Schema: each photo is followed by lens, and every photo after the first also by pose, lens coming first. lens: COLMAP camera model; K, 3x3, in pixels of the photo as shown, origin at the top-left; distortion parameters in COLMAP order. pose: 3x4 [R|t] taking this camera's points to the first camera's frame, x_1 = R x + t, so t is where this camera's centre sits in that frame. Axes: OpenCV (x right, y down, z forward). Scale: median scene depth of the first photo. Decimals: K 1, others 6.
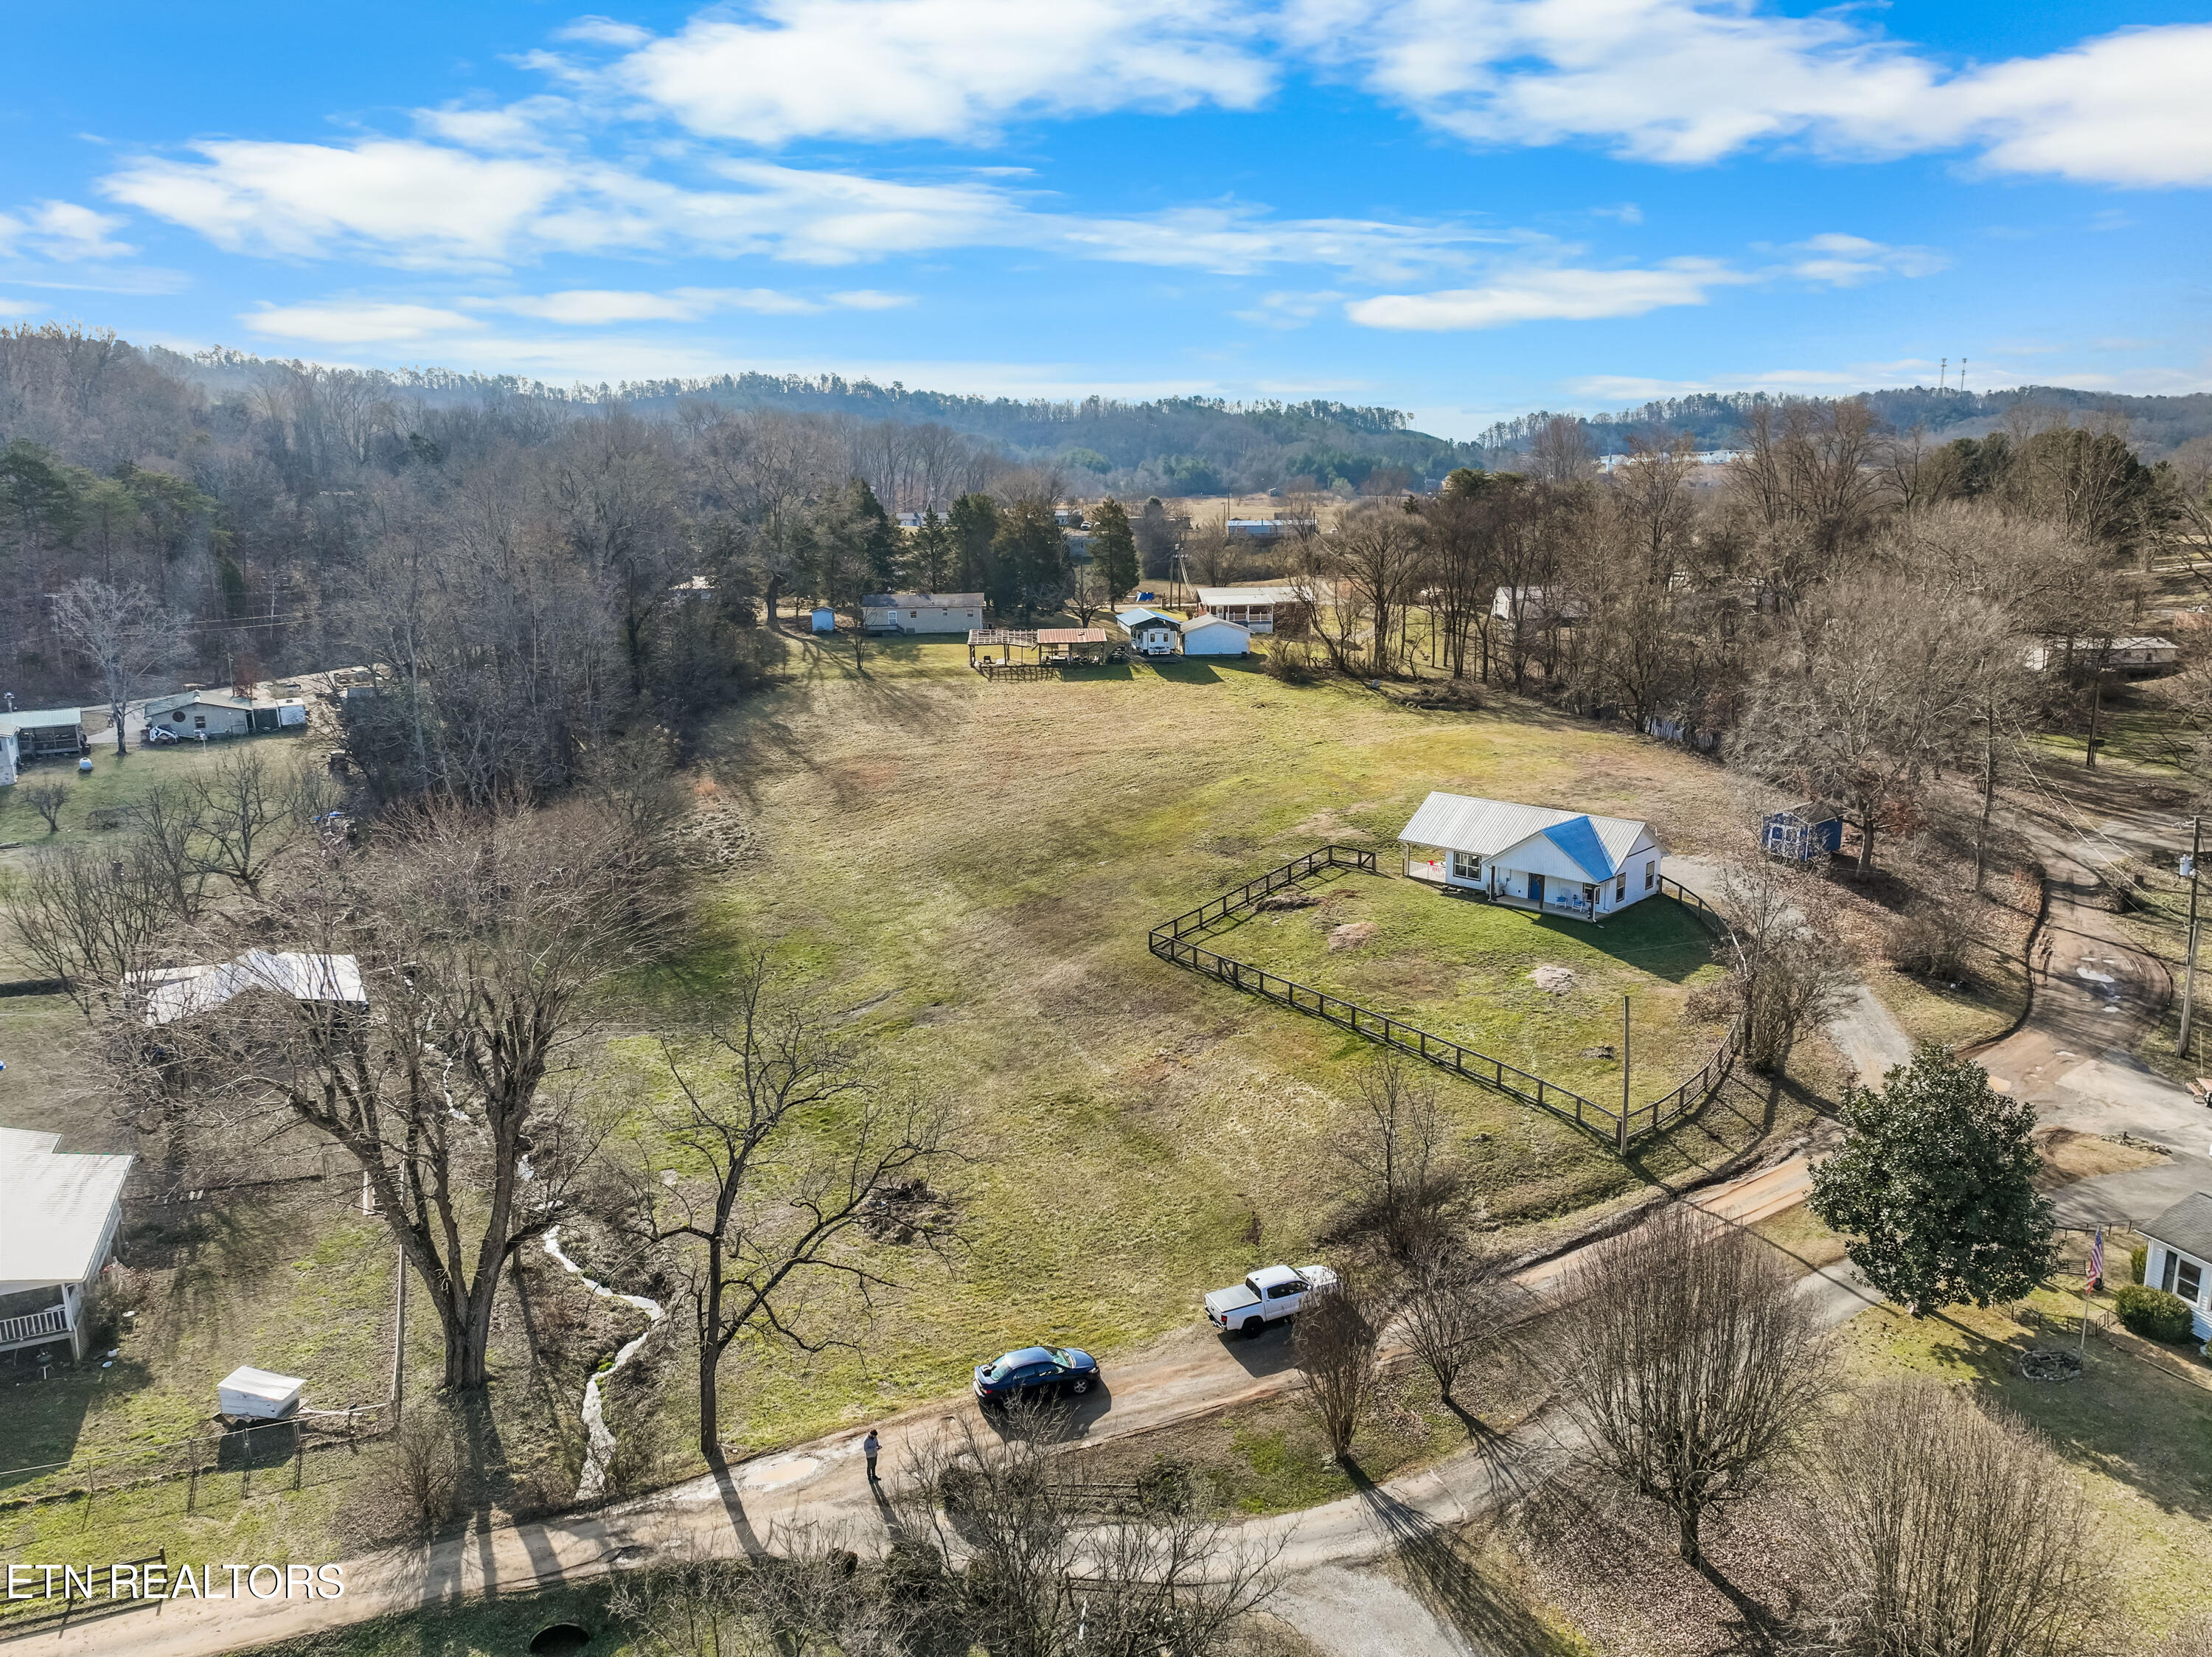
lens RADIAL K [[1553.7, 0, 1111.4], [0, 1553.7, 832.5], [0, 0, 1]] dist [-0.000699, 0.010153]
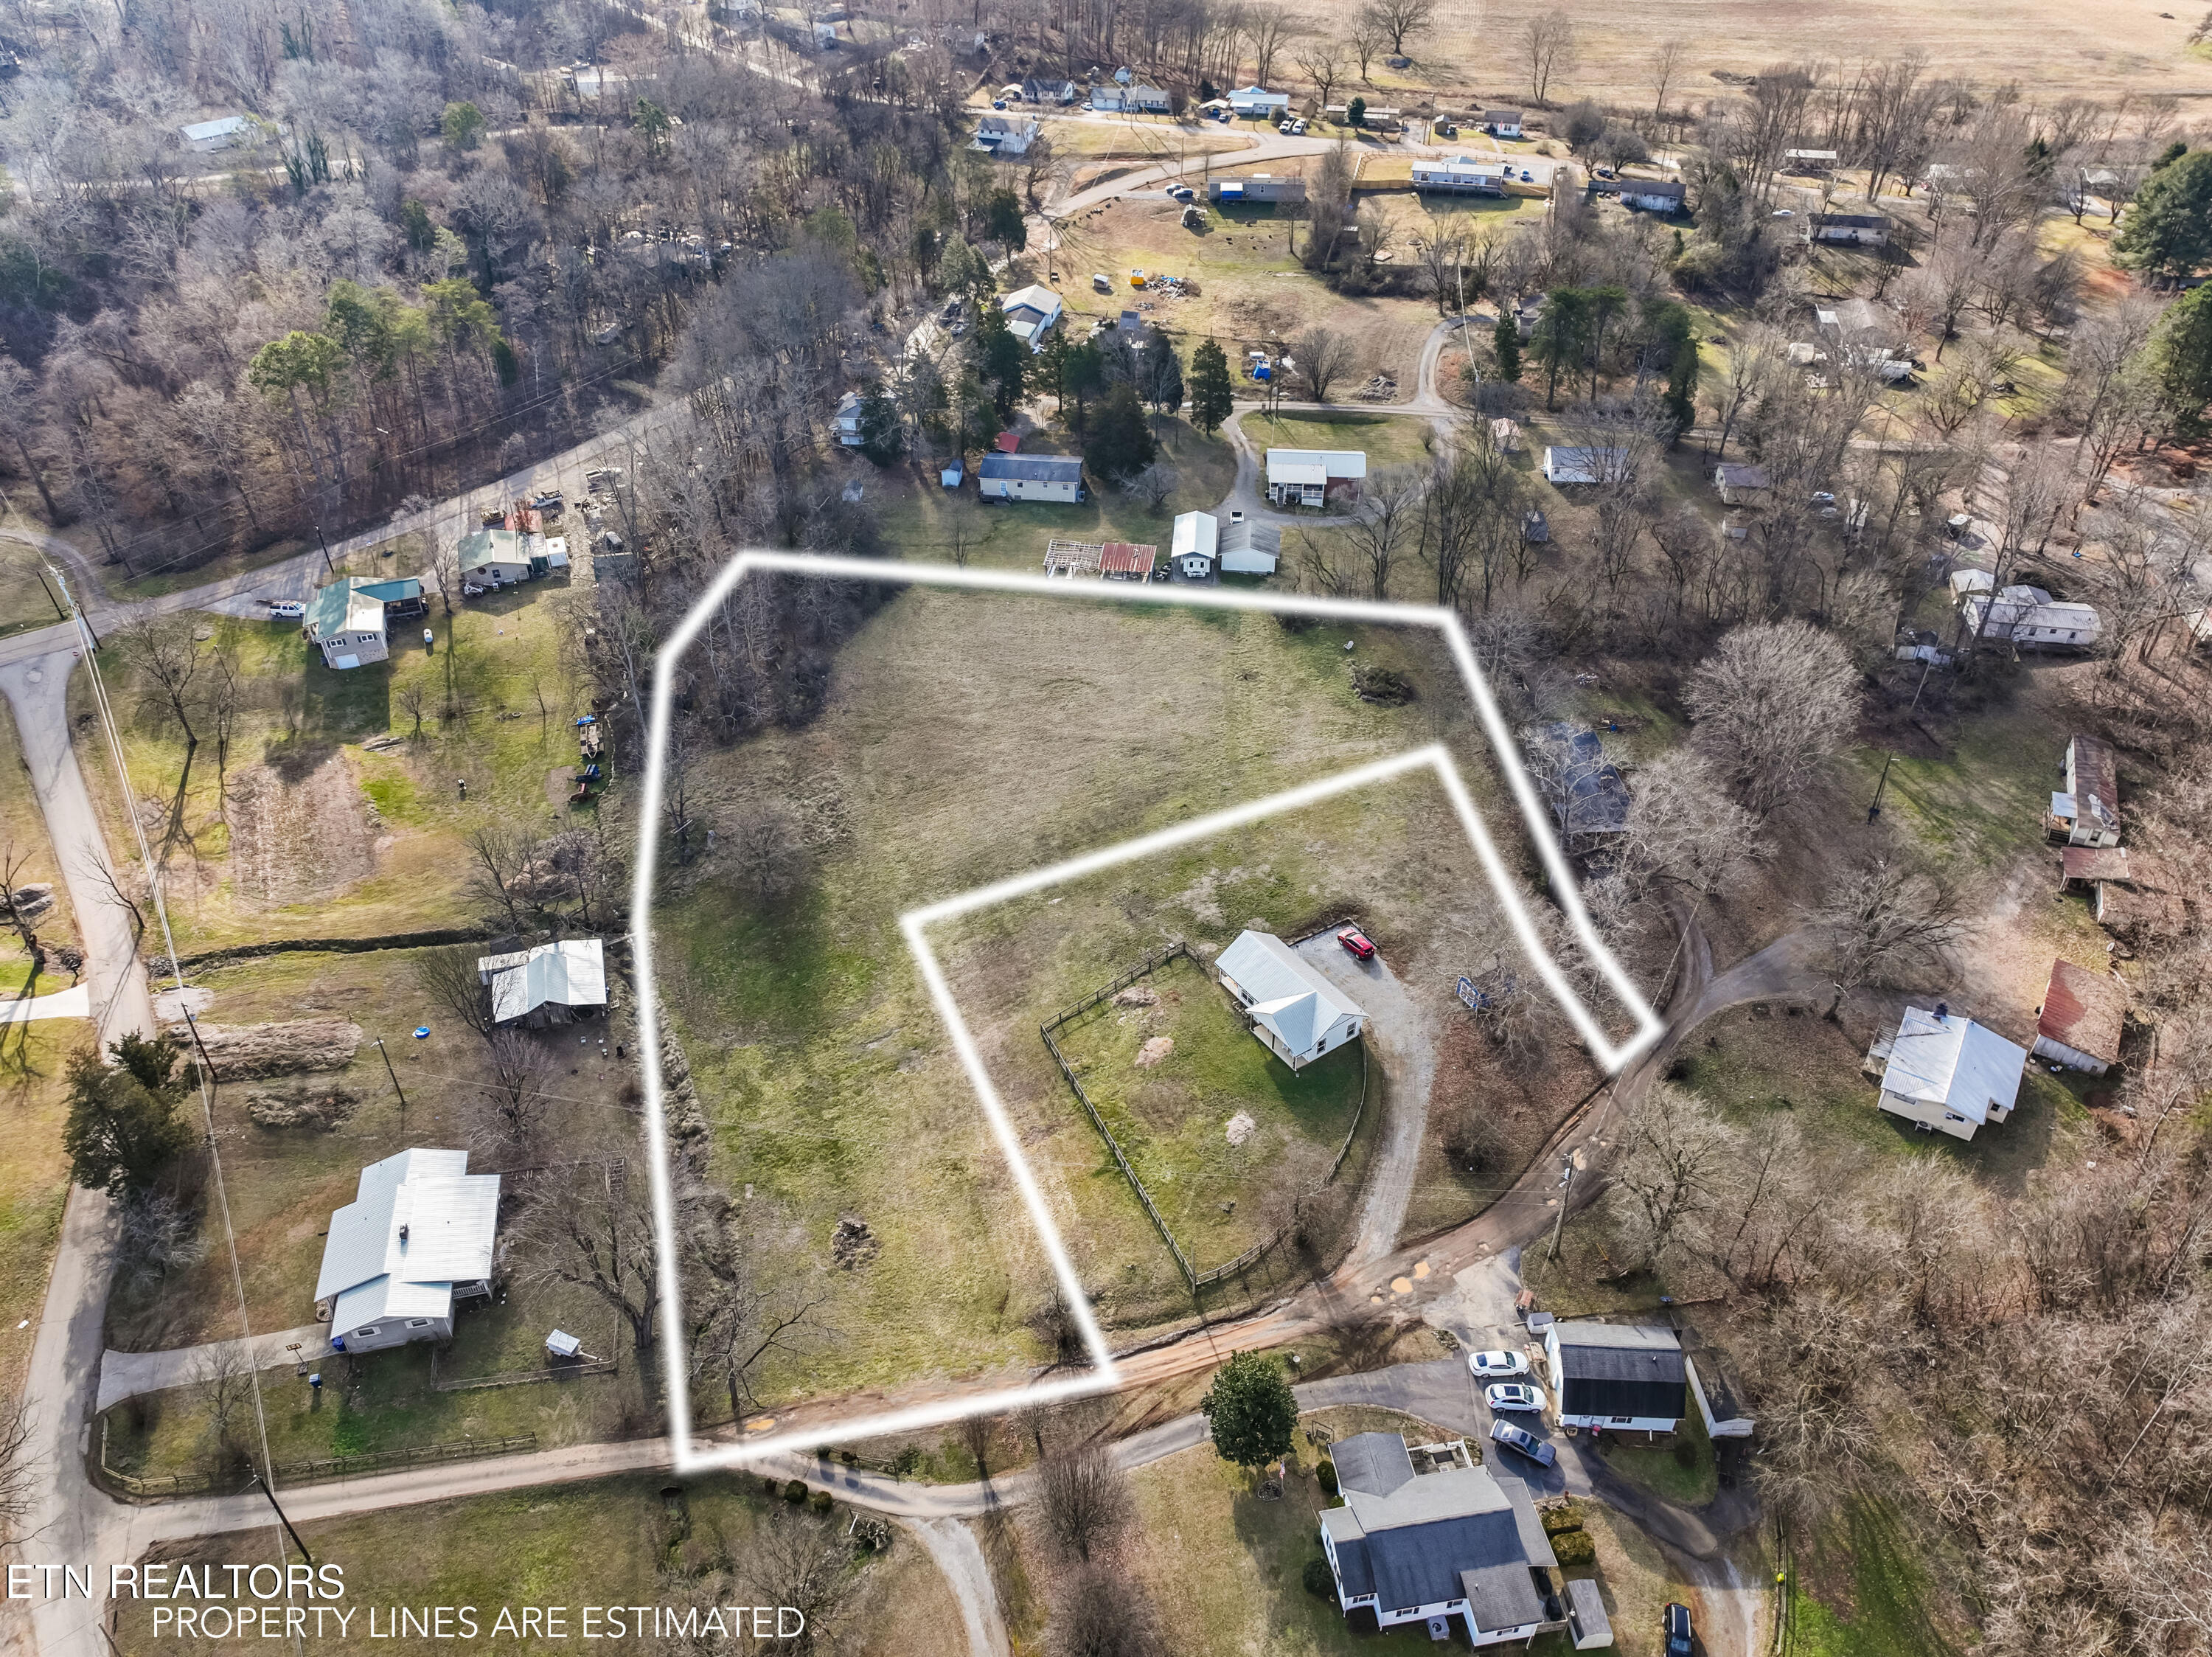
lens RADIAL K [[1553.7, 0, 1111.4], [0, 1553.7, 832.5], [0, 0, 1]] dist [-0.000699, 0.010153]
pose [[0.981327, 0.123958, -0.147076, 0.326444], [-0.051738, 0.906575, 0.418862, -0.844534], [0.185256, -0.403431, 0.896060, -0.409766]]
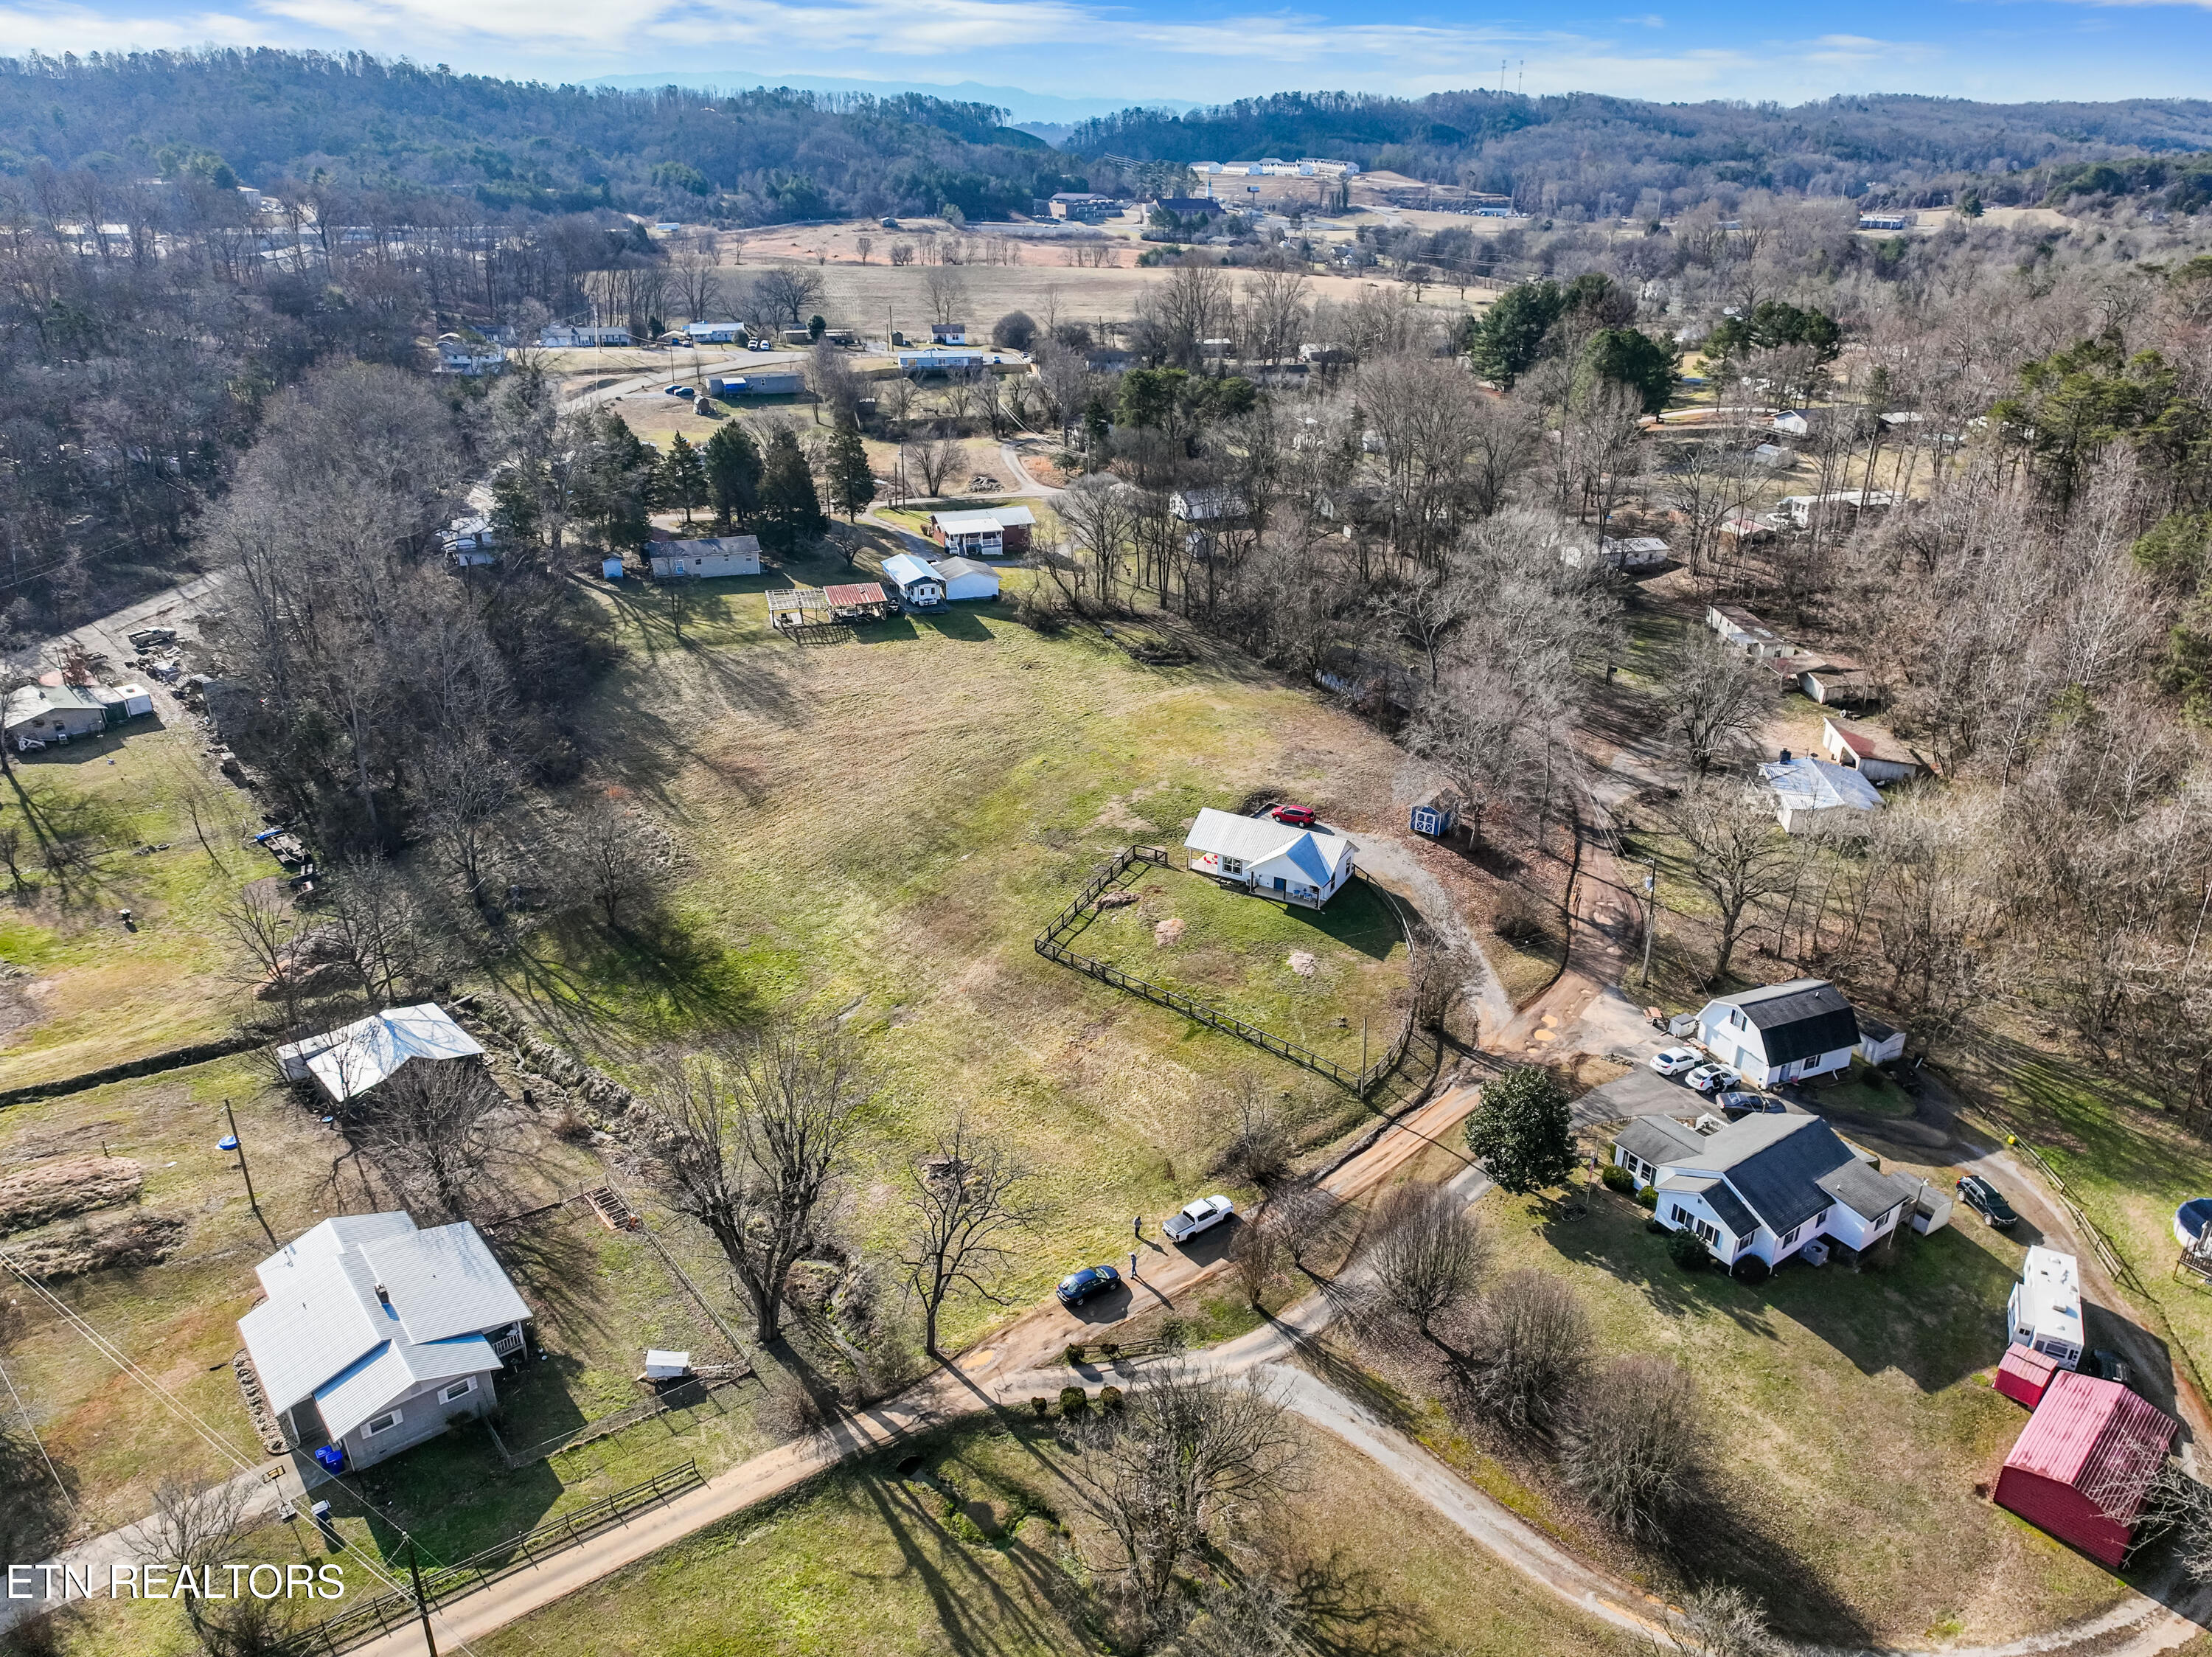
lens RADIAL K [[1553.7, 0, 1111.4], [0, 1553.7, 832.5], [0, 0, 1]] dist [-0.000699, 0.010153]
pose [[0.967340, -0.087531, 0.237889, -0.253407], [0.039064, 0.978754, 0.201284, -0.337137], [-0.250453, -0.185417, 0.950207, -0.412924]]
